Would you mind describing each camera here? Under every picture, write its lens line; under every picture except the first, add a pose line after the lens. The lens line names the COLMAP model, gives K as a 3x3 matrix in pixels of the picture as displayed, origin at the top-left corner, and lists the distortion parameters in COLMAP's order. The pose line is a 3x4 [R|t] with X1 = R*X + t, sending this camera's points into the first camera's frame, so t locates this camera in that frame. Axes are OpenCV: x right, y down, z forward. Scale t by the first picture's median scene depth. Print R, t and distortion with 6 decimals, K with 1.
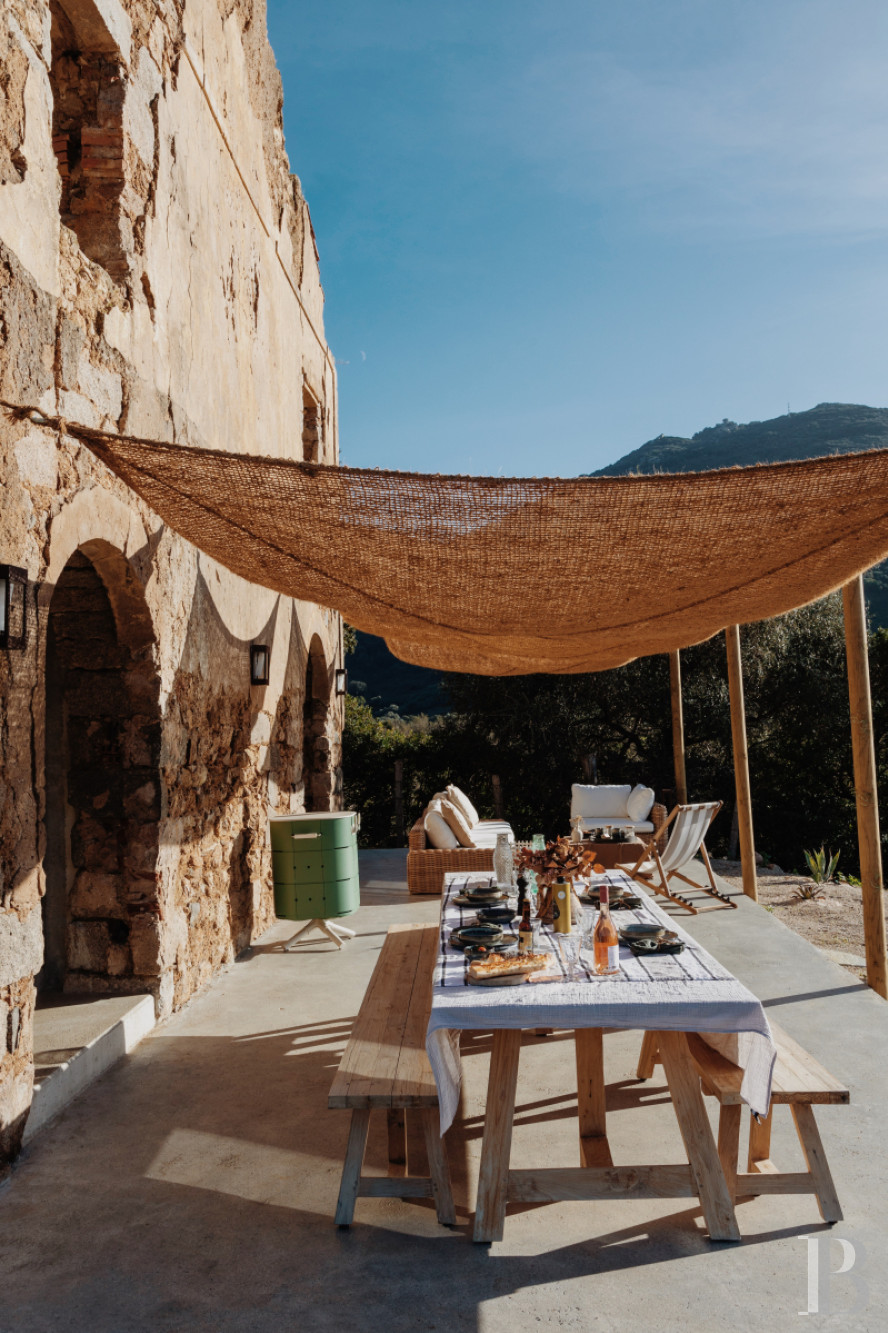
lens RADIAL K [[898.0, 0, 384.4], [0, 898.0, 647.7], [0, 0, 1]] dist [-0.010619, 0.002765]
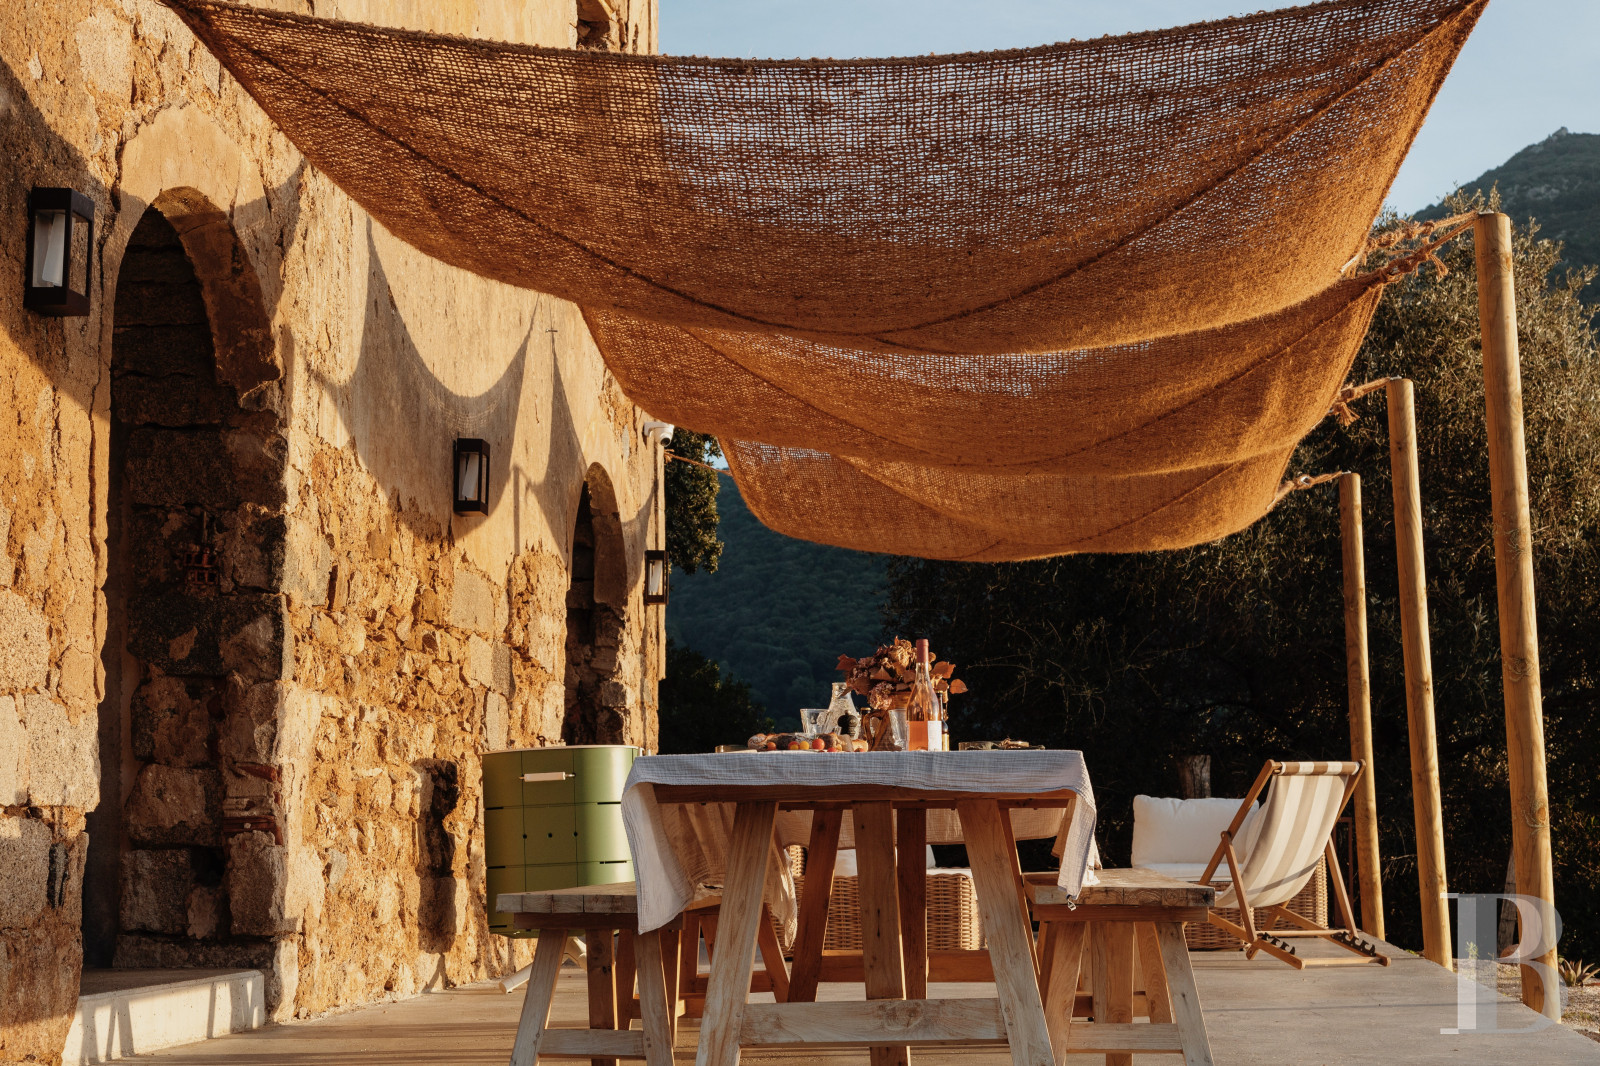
lens RADIAL K [[2617.9, 0, 797.2], [0, 2617.9, 680.1], [0, 0, 1]] dist [0.085152, -0.155596]
pose [[0.998008, 0.006925, -0.062710, 0.233544], [-0.009909, 0.998827, -0.047400, 0.314574], [0.062308, 0.047927, 0.996906, -0.830948]]
